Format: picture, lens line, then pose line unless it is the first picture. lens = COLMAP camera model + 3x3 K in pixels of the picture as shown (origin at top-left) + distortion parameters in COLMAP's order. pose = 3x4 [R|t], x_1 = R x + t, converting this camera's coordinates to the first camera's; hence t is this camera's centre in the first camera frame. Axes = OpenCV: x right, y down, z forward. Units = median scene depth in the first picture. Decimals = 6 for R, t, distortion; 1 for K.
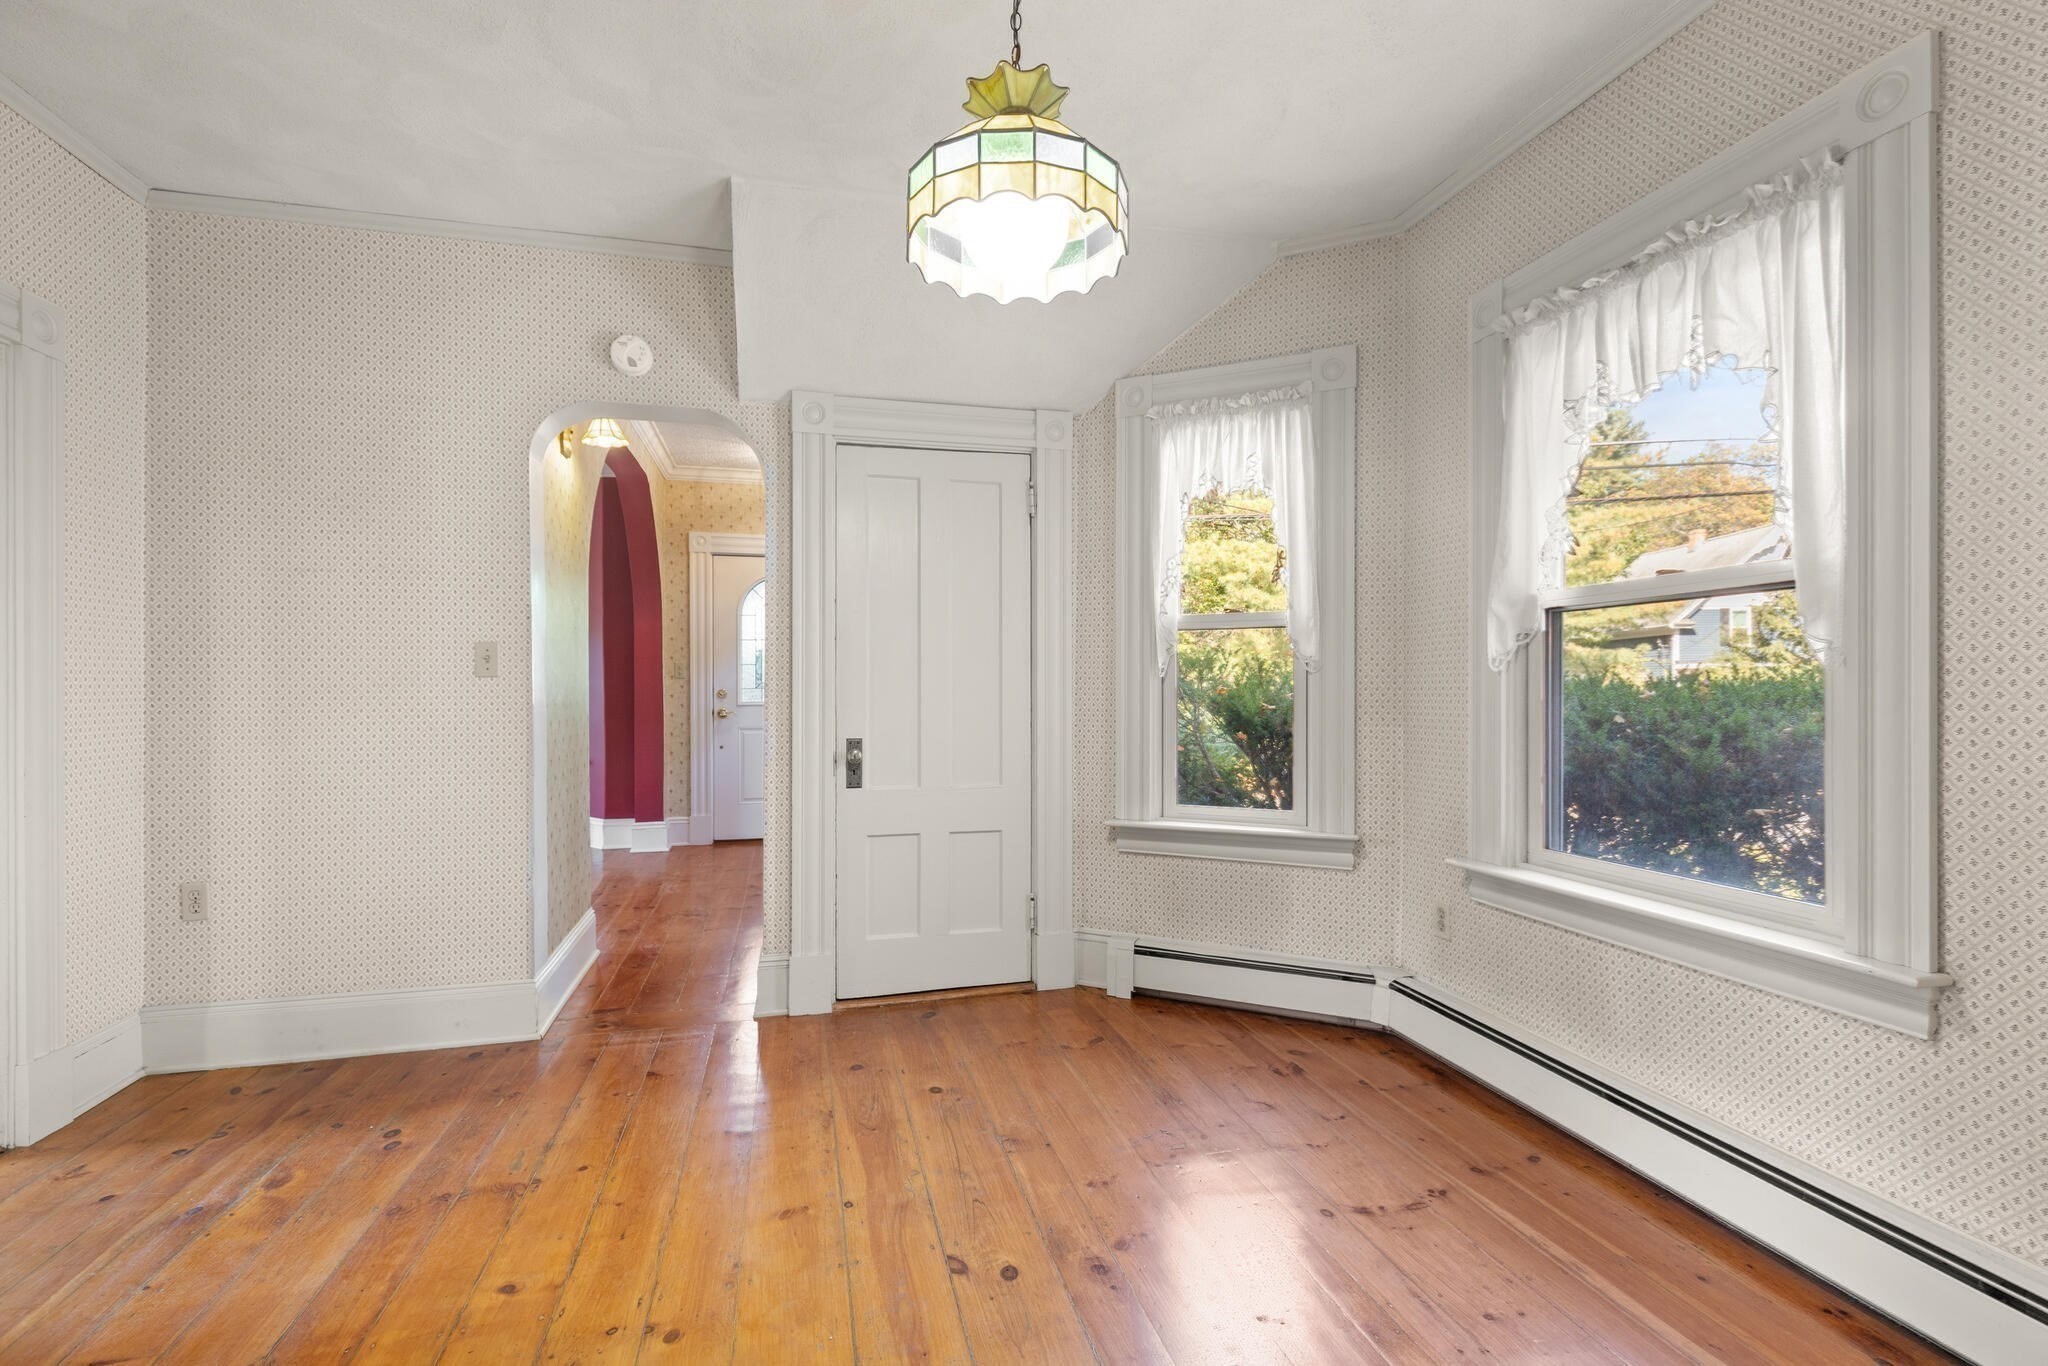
lens RADIAL K [[936.0, 0, 1030.5], [0, 936.0, 668.5], [0, 0, 1]] dist [0.009199, -0.002588]
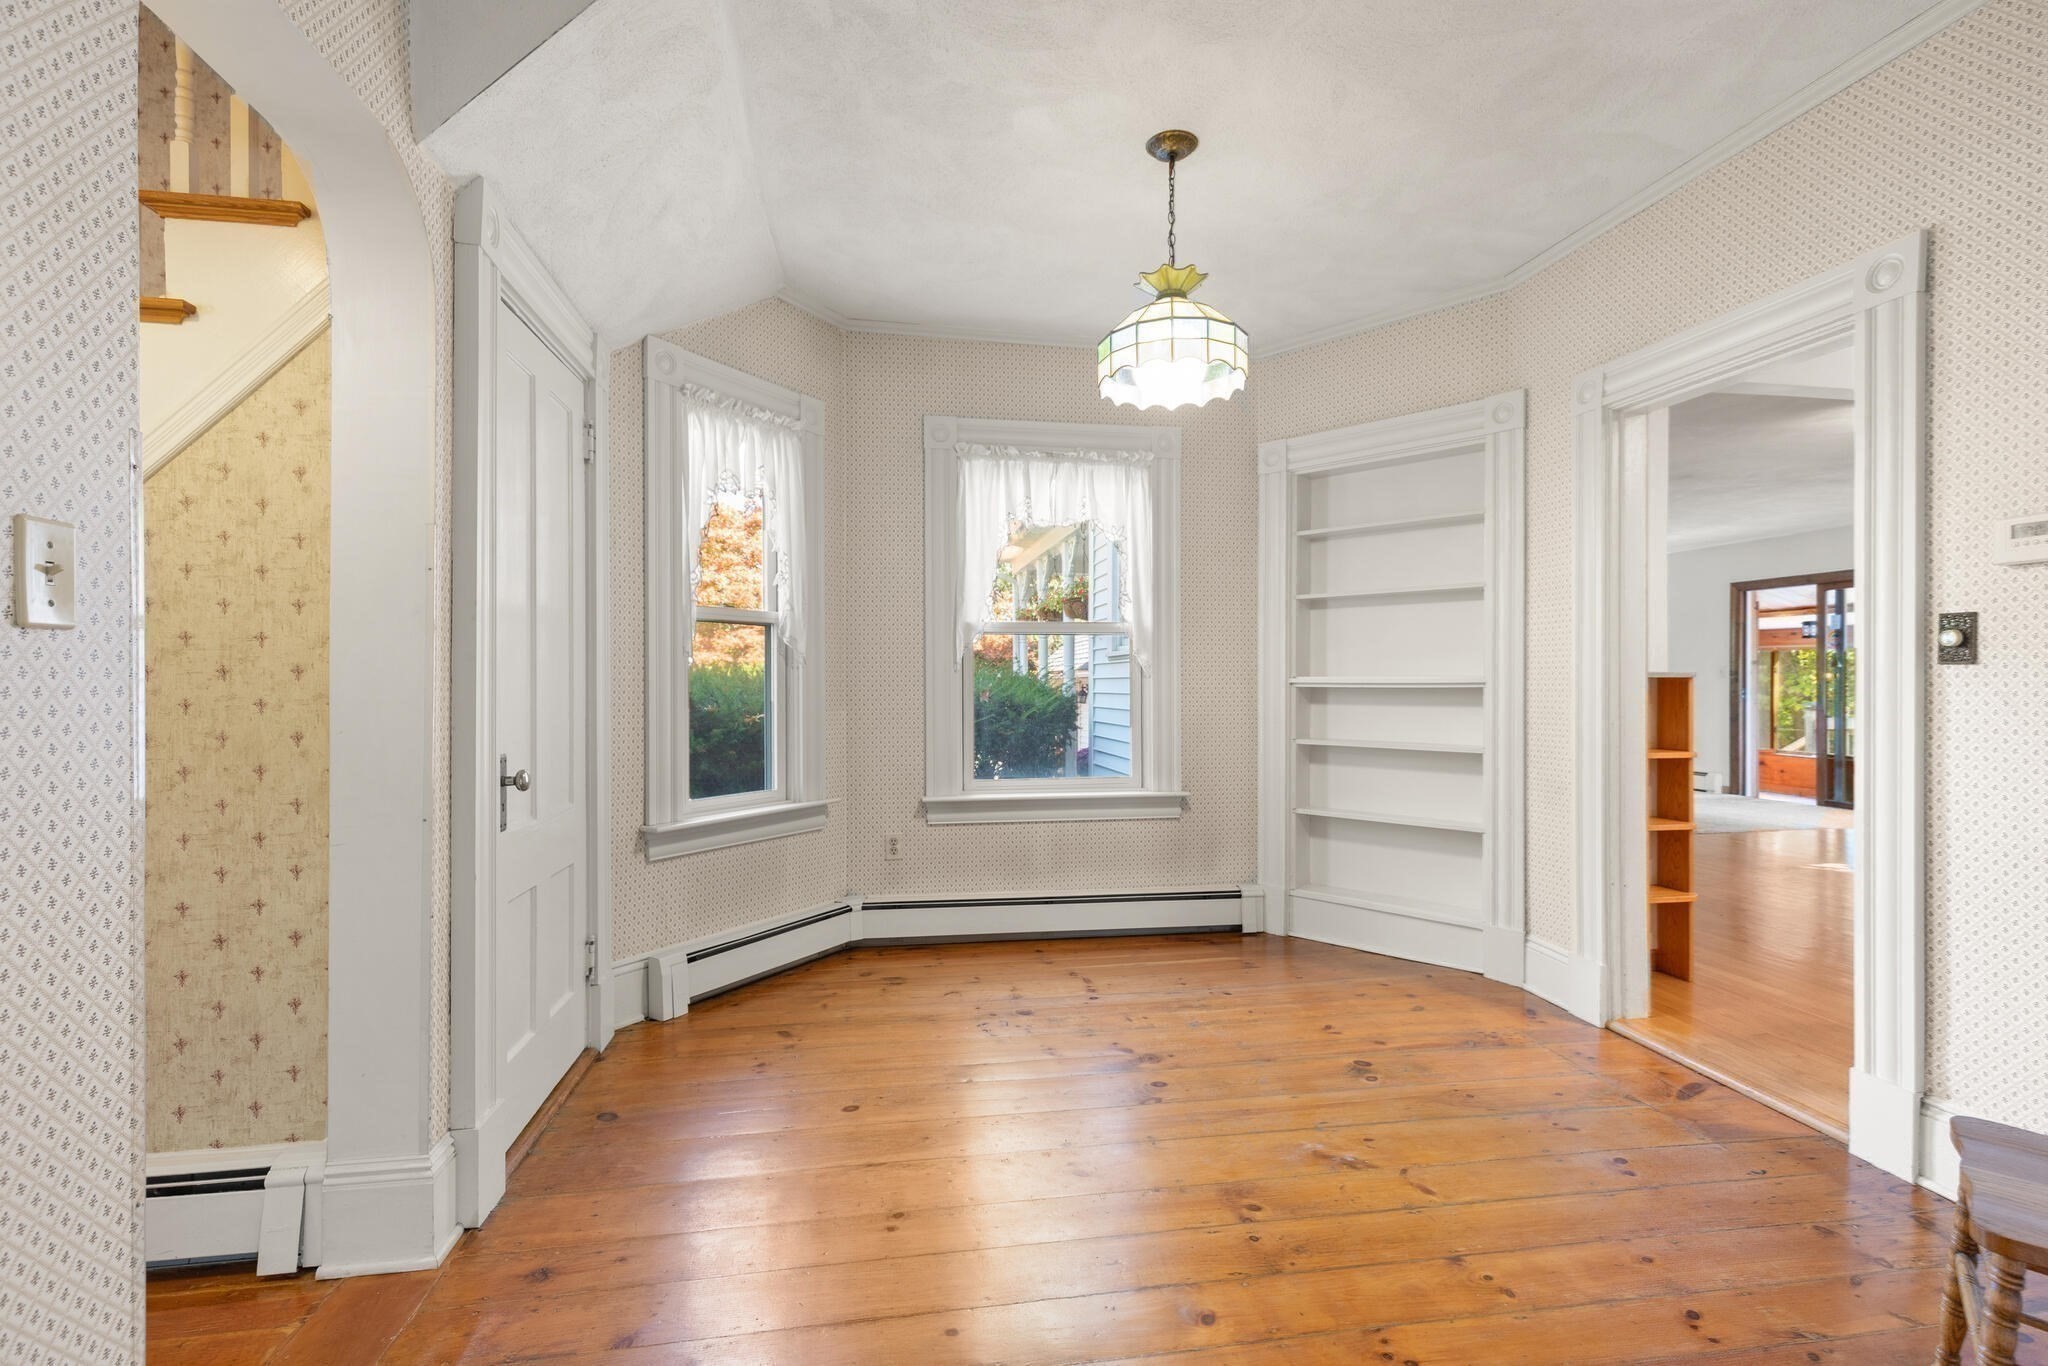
lens RADIAL K [[936.0, 0, 1015.1], [0, 936.0, 680.5], [0, 0, 1]] dist [0.009199, -0.002588]
pose [[0.094073, -0.003935, 0.995558, -0.985474], [-0.023431, 0.999706, 0.006165, 0.005610], [-0.995290, -0.023907, 0.093953, 0.724934]]
